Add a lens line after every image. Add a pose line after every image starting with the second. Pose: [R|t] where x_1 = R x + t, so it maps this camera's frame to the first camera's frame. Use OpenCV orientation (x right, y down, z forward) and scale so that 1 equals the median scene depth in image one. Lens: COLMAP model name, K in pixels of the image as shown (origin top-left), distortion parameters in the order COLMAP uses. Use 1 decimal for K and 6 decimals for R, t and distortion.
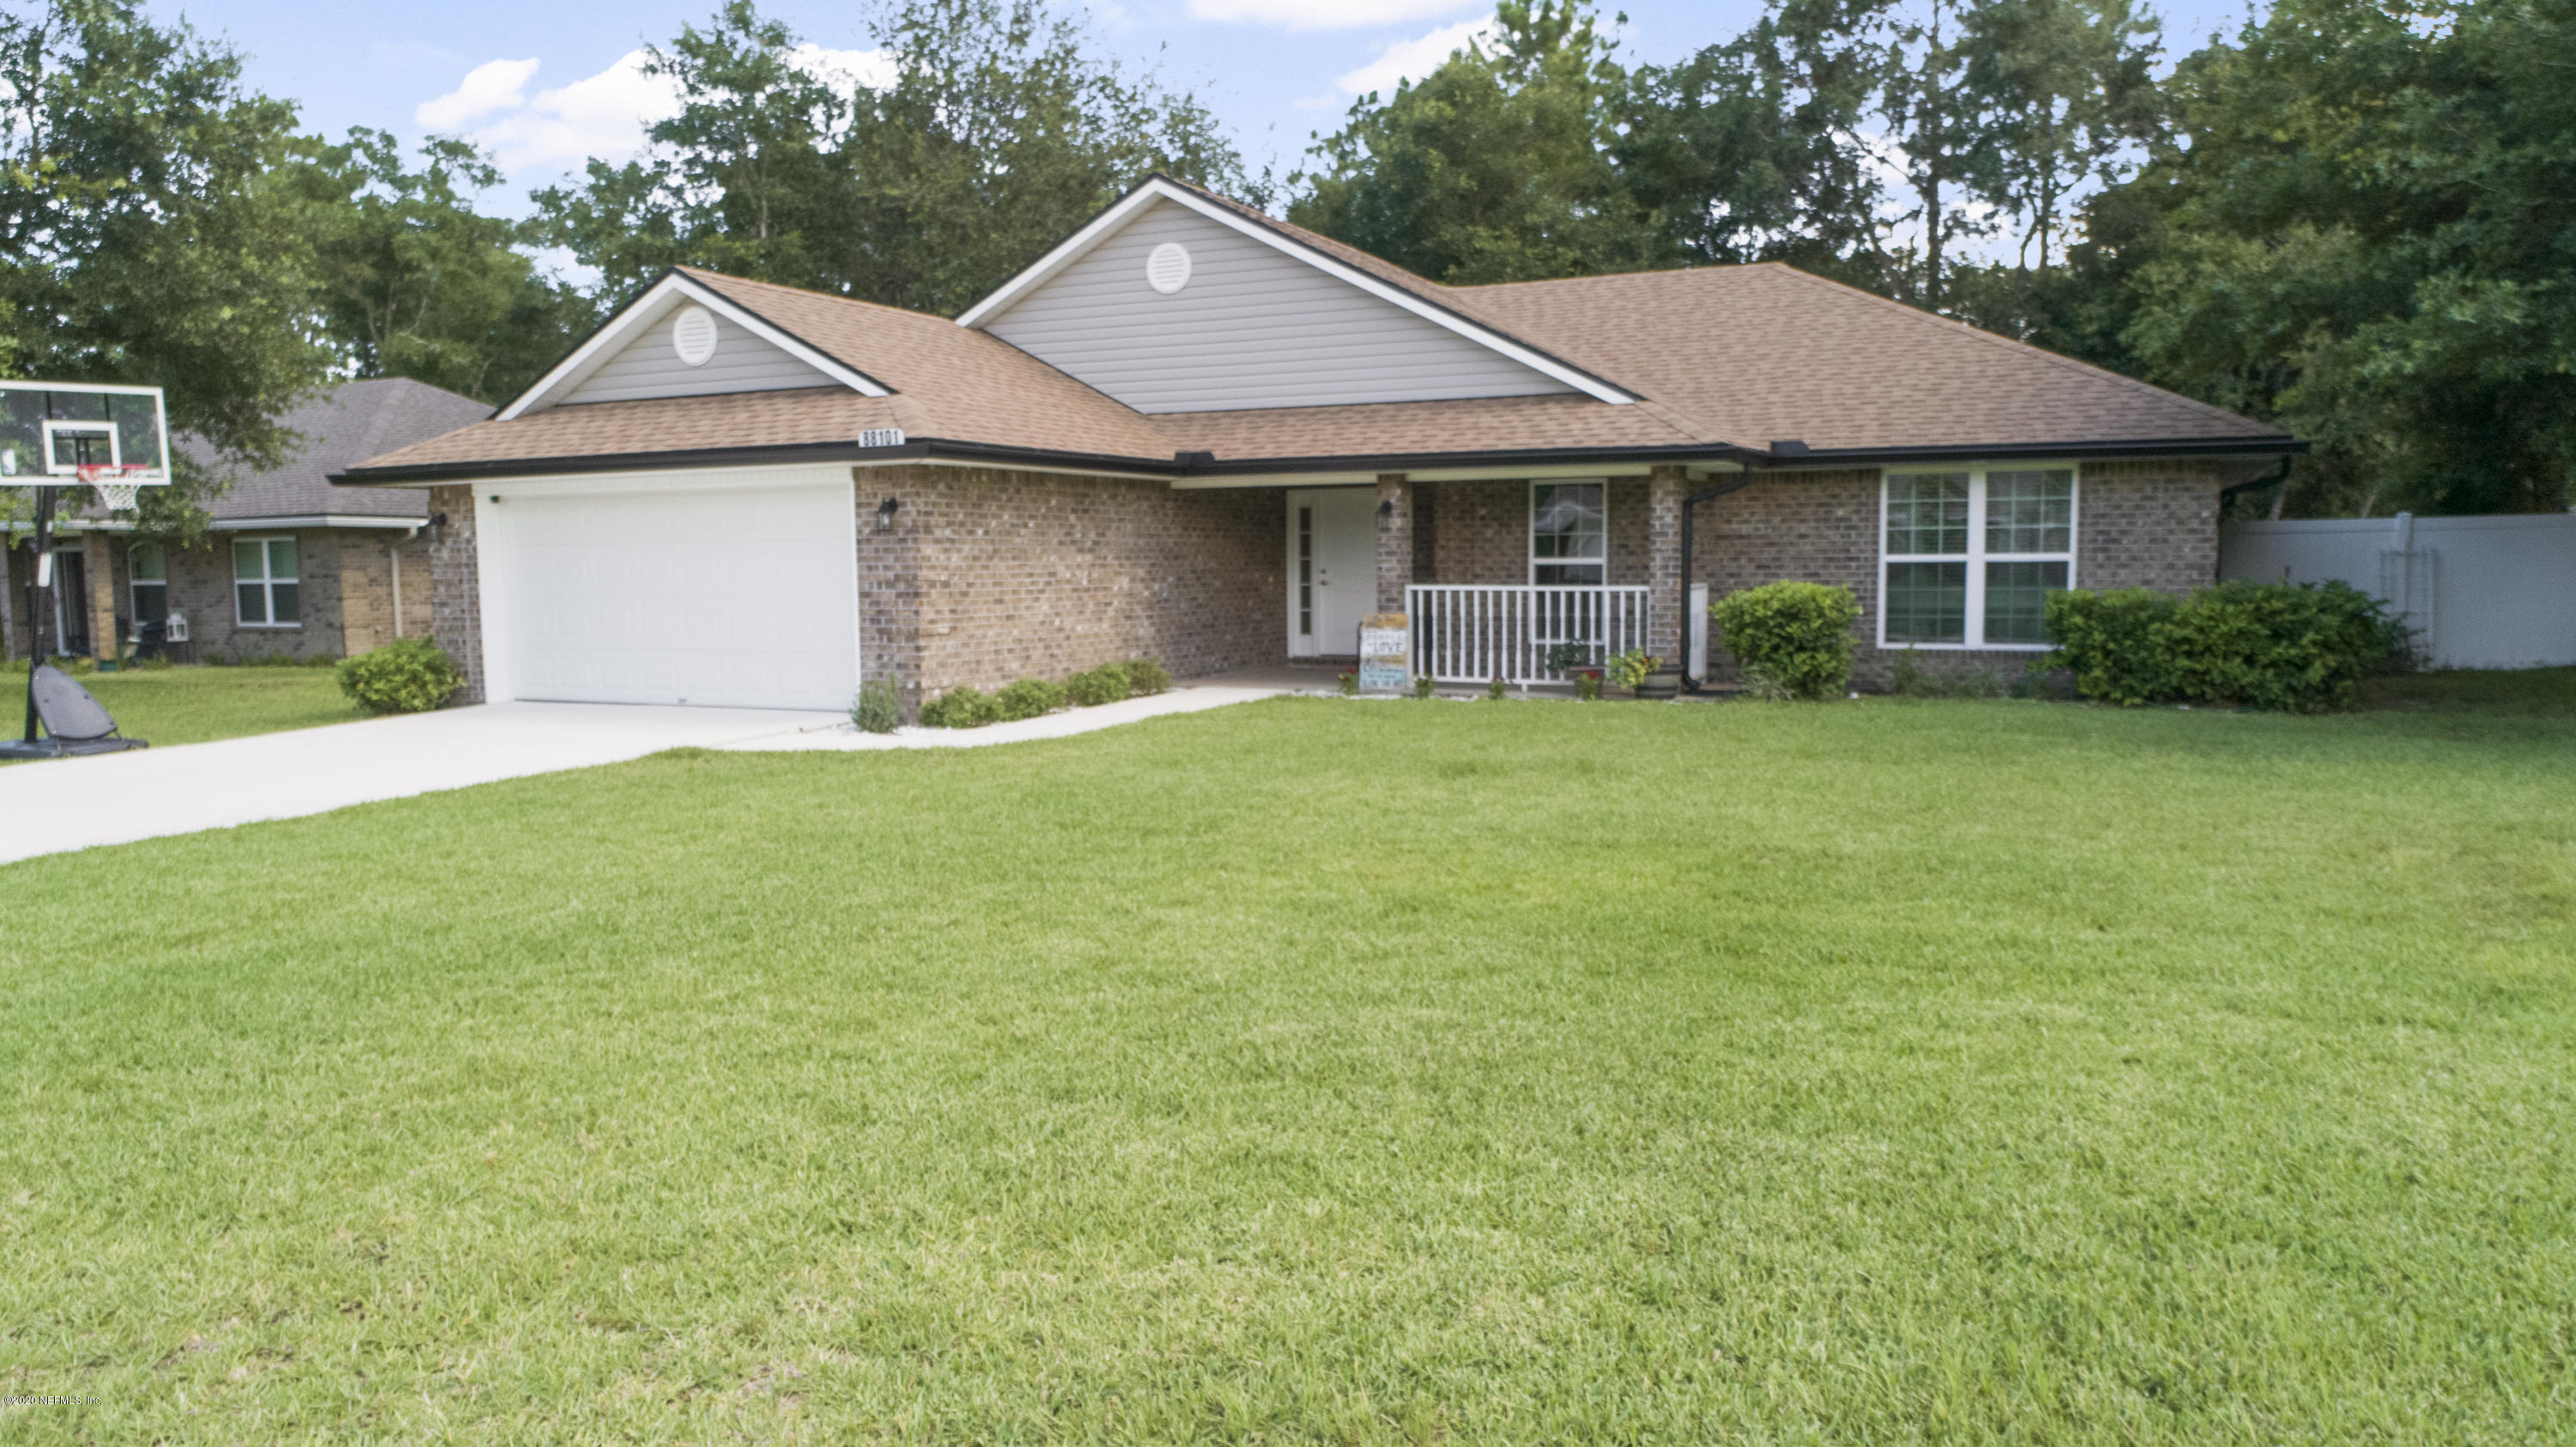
lens RADIAL K [[1724.0, 0, 1288.0], [0, 1724.0, 723.5], [0, 0, 1]] dist [-0.005048, -0.000216]
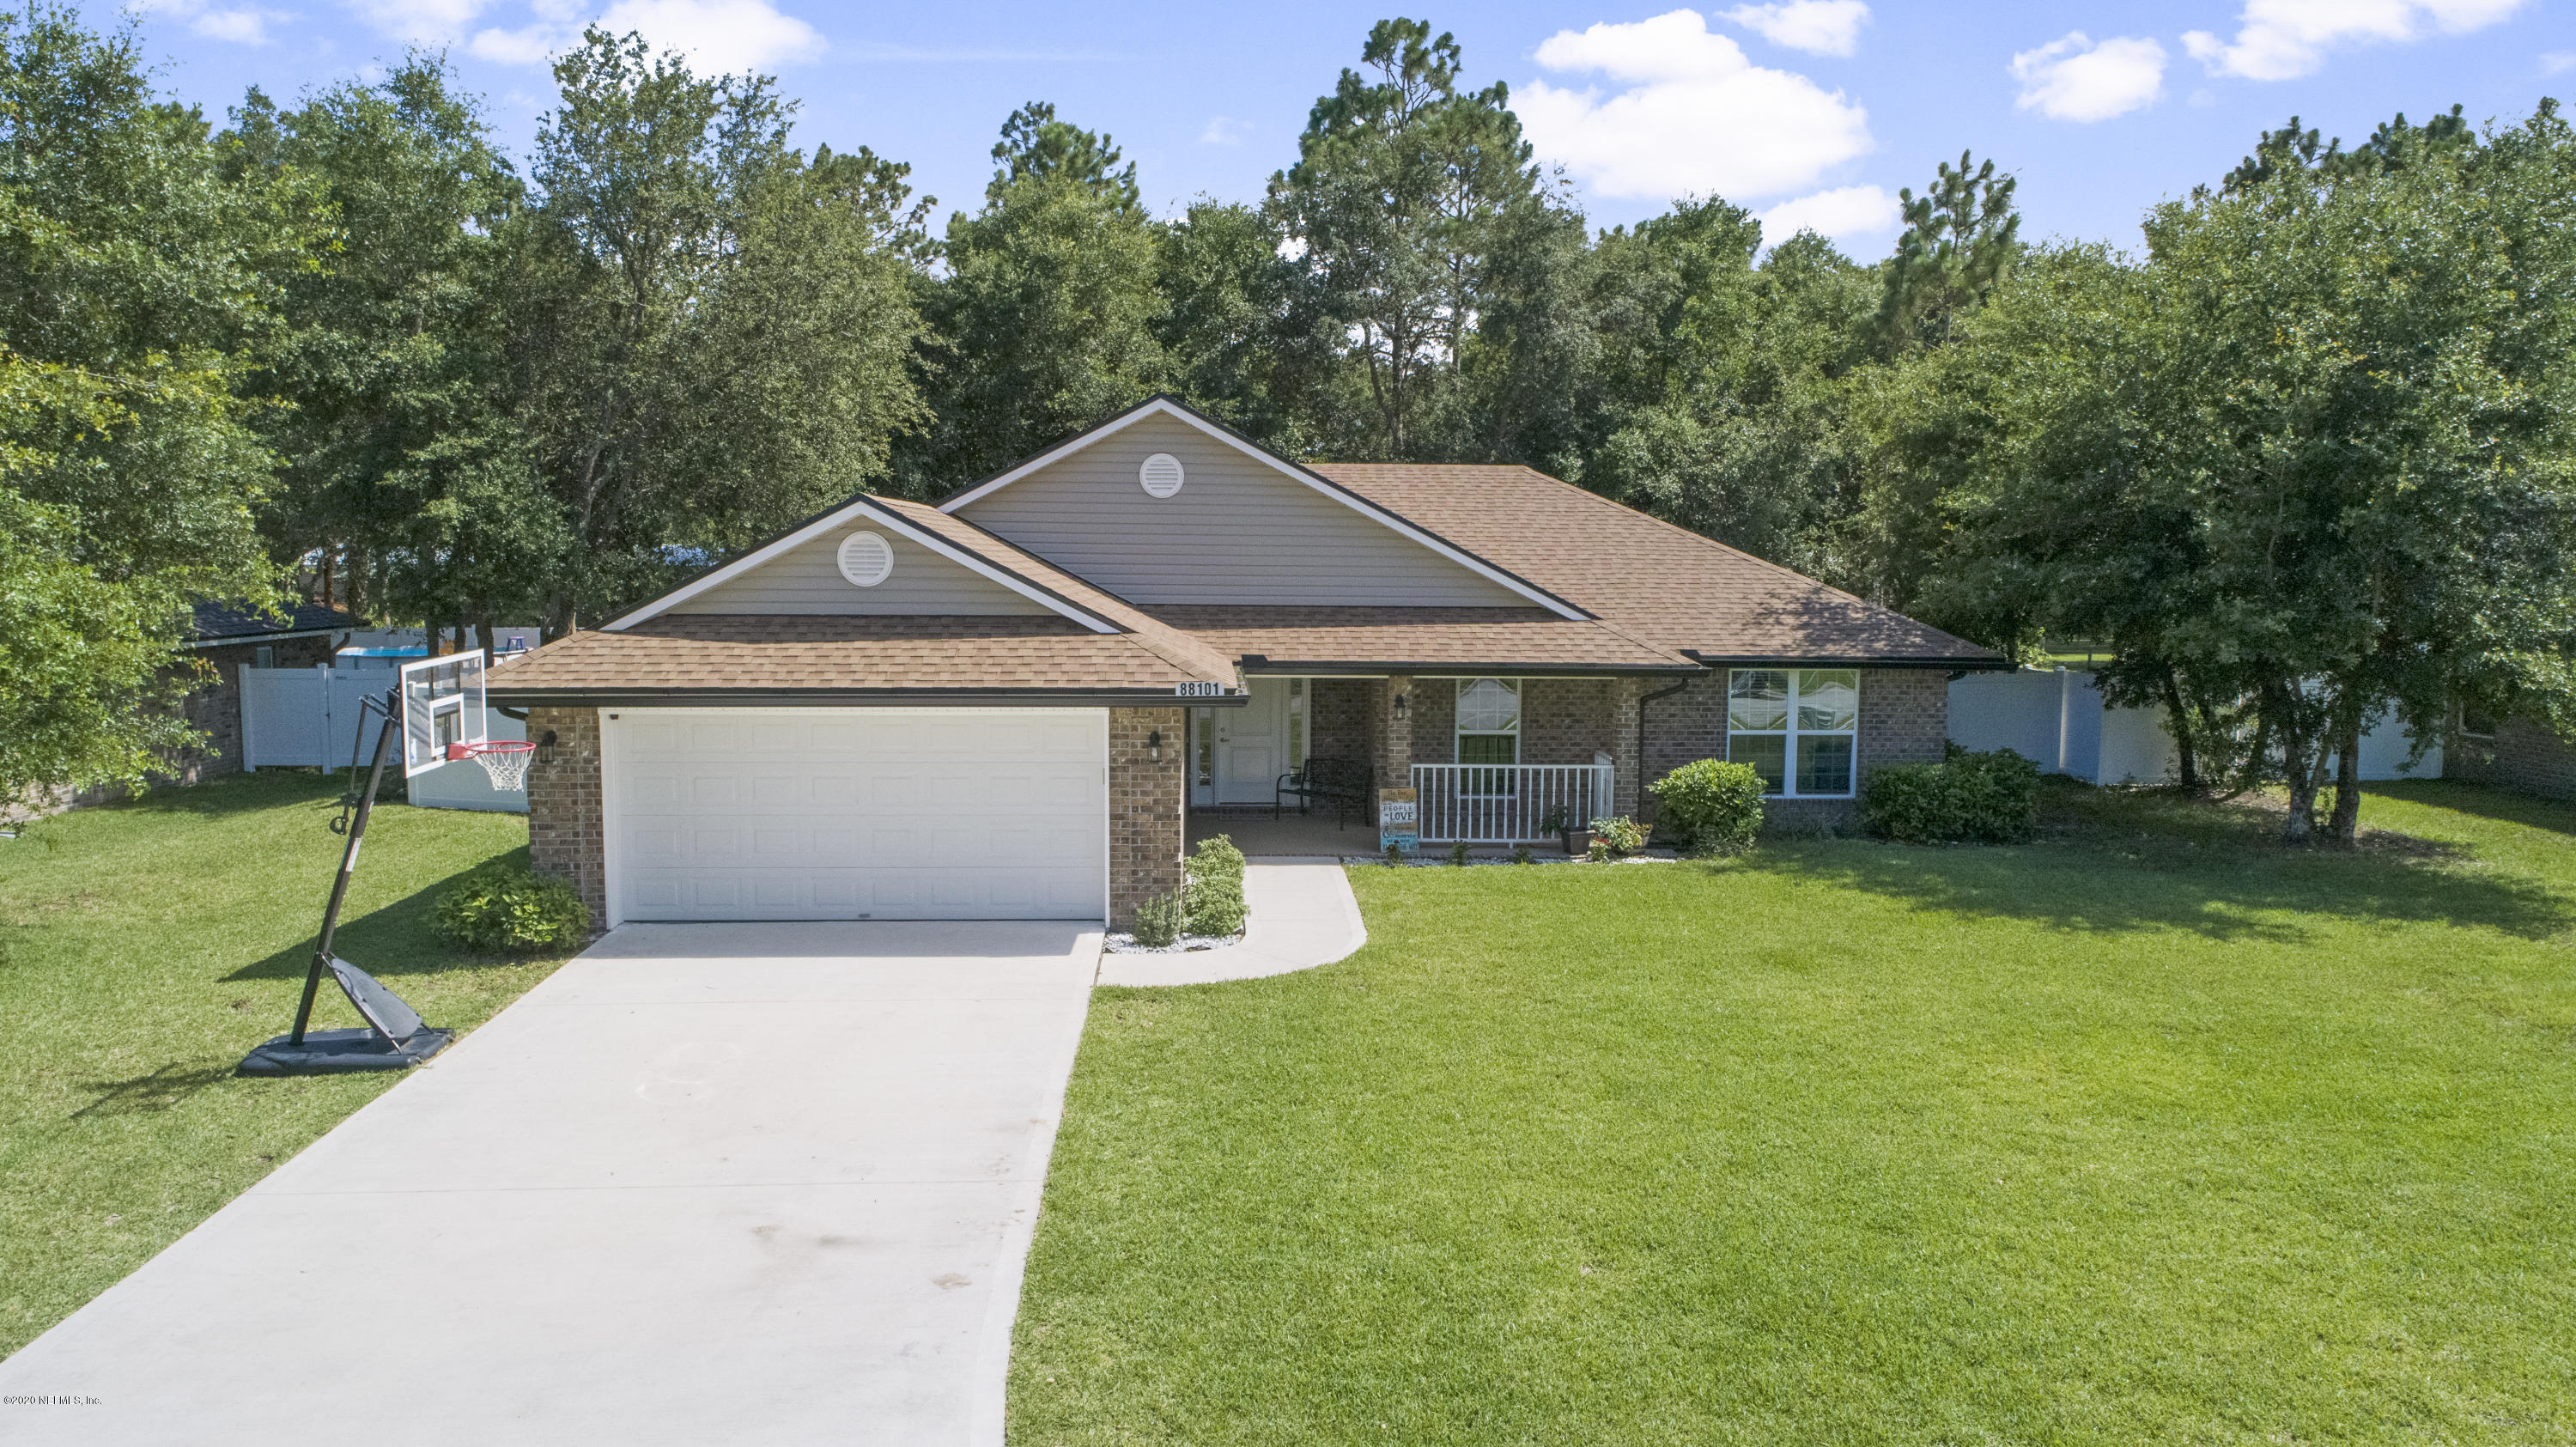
lens RADIAL K [[1724.0, 0, 1288.0], [0, 1724.0, 723.5], [0, 0, 1]] dist [-0.005048, -0.000216]
pose [[0.881383, -0.029754, 0.471464, -0.599136], [0.030408, 0.999518, 0.006233, -0.124015], [-0.471422, 0.008842, 0.881863, -0.019454]]
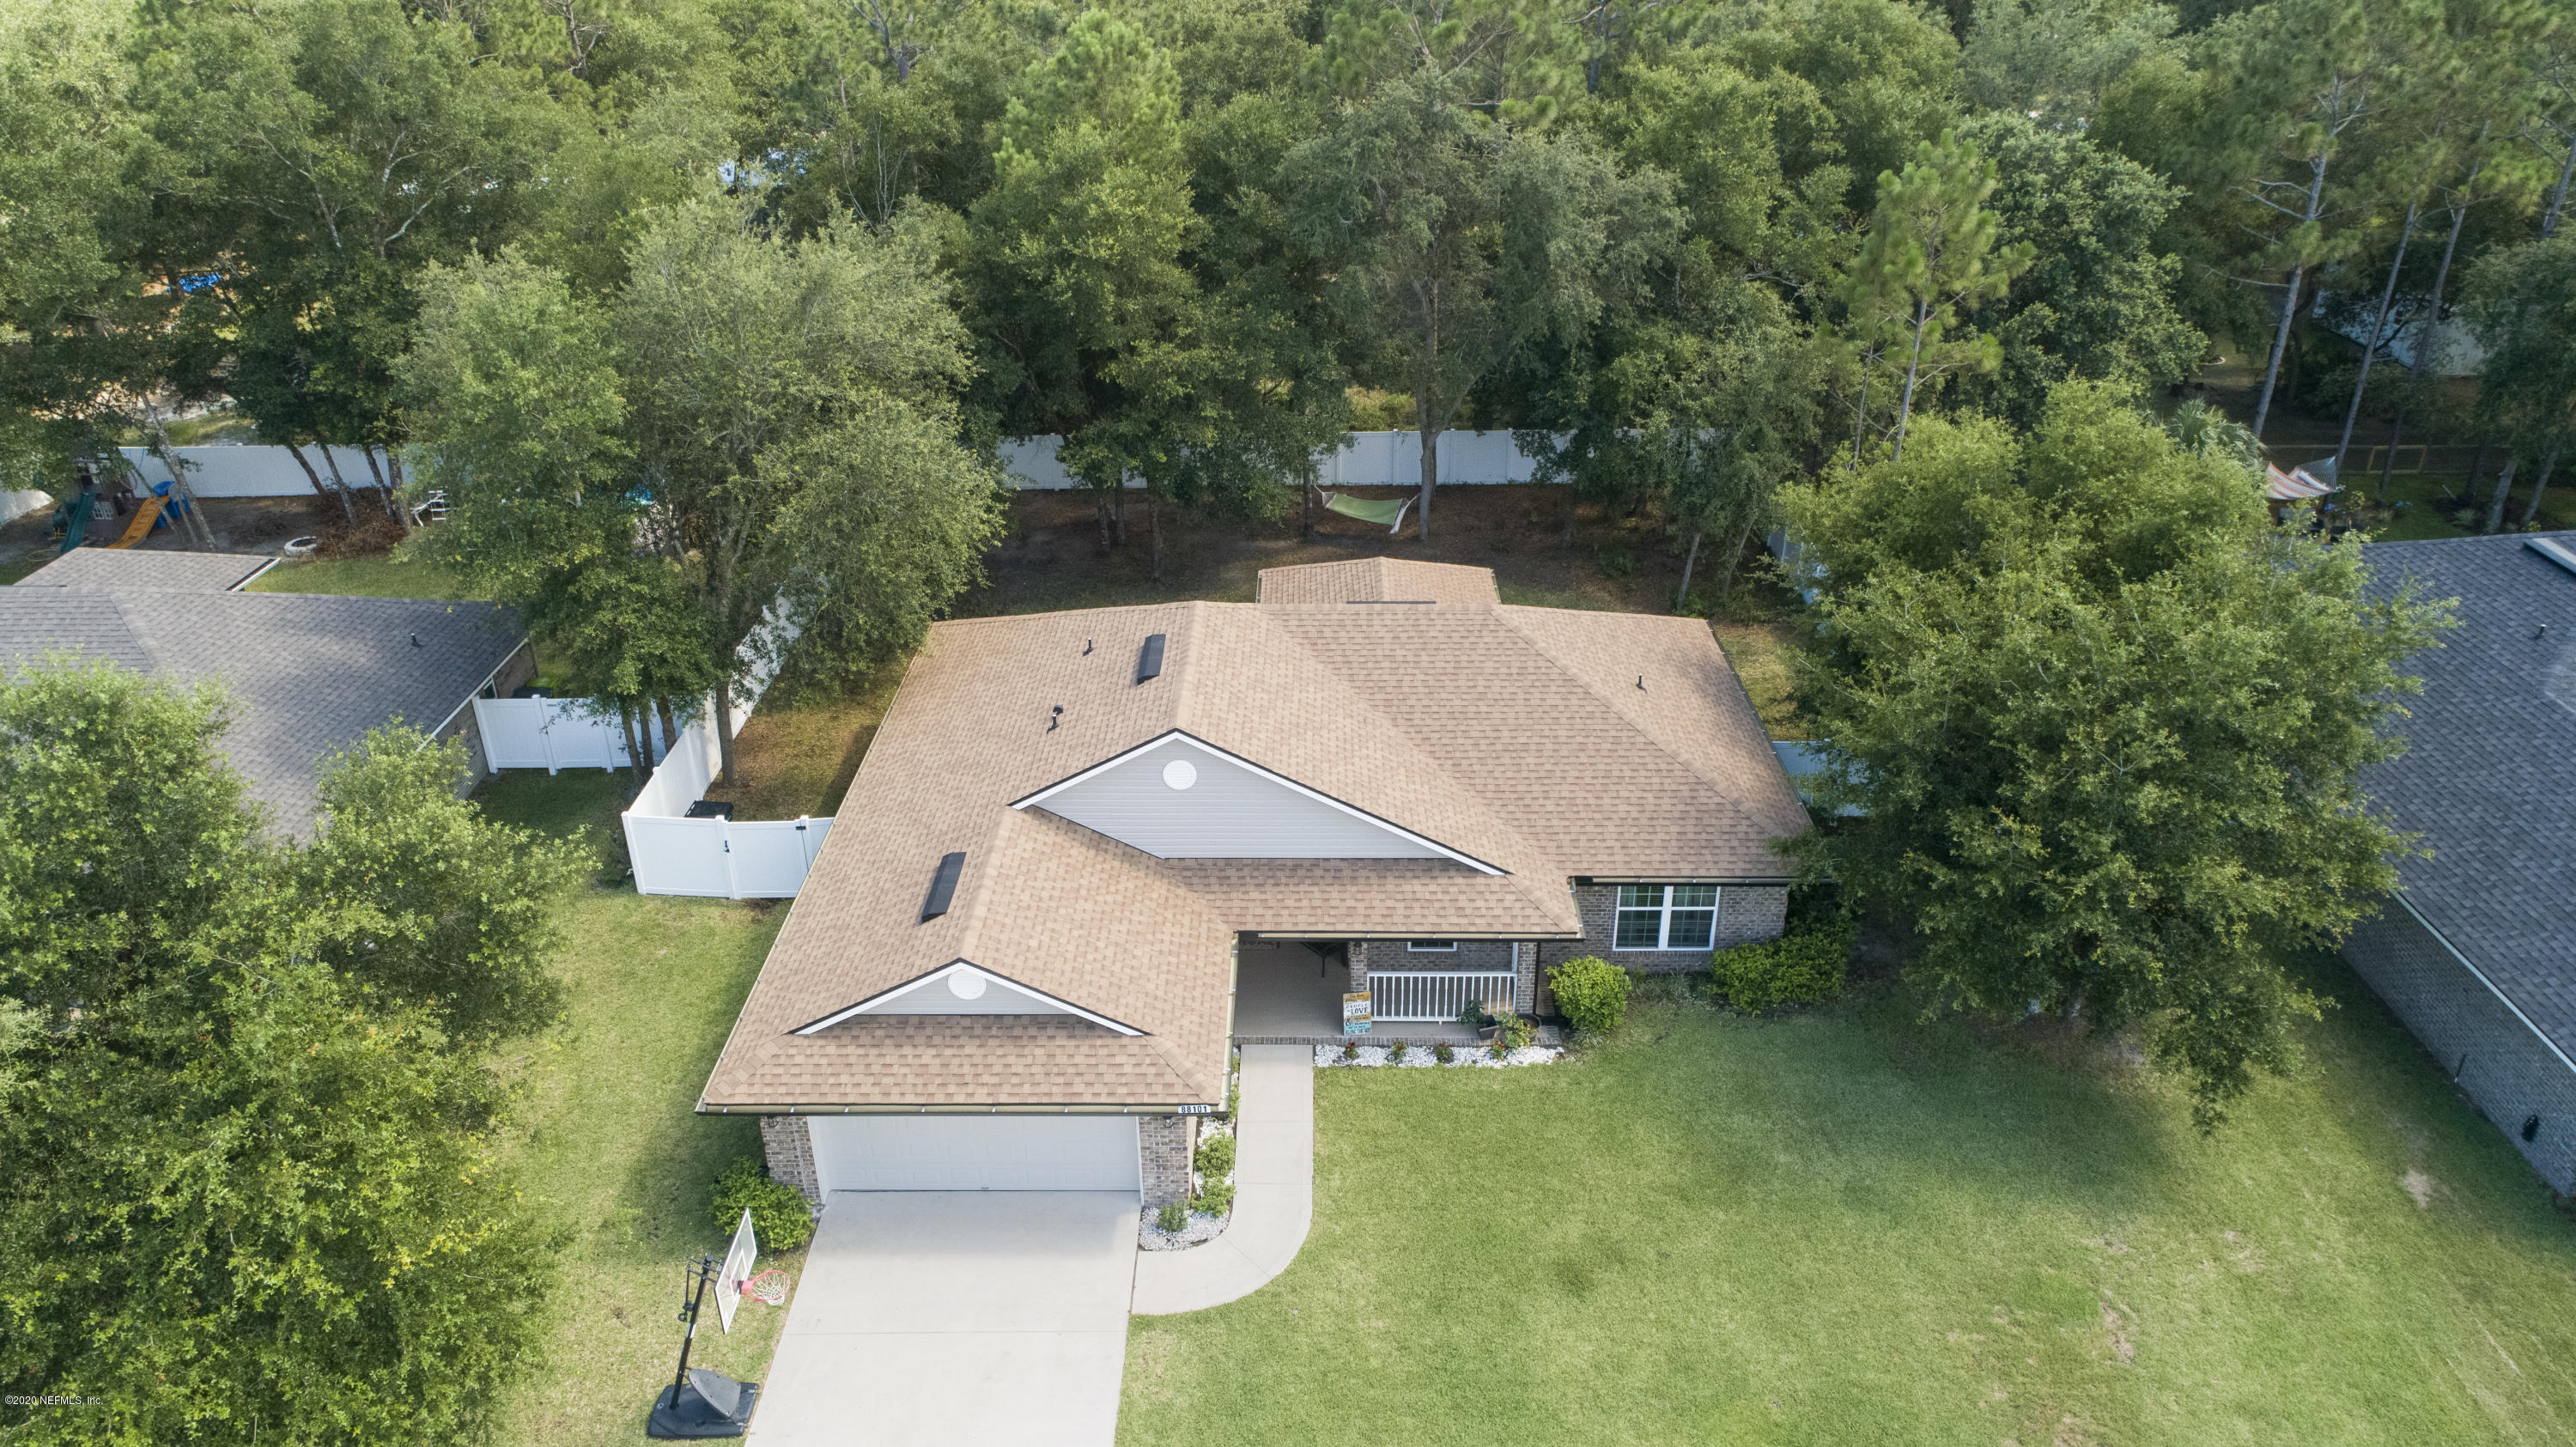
lens RADIAL K [[1724.0, 0, 1288.0], [0, 1724.0, 723.5], [0, 0, 1]] dist [-0.005048, -0.000216]
pose [[0.907767, -0.191210, 0.373360, -0.596212], [0.041447, 0.926595, 0.373769, -0.964735], [-0.417422, -0.323821, 0.849058, -0.302748]]
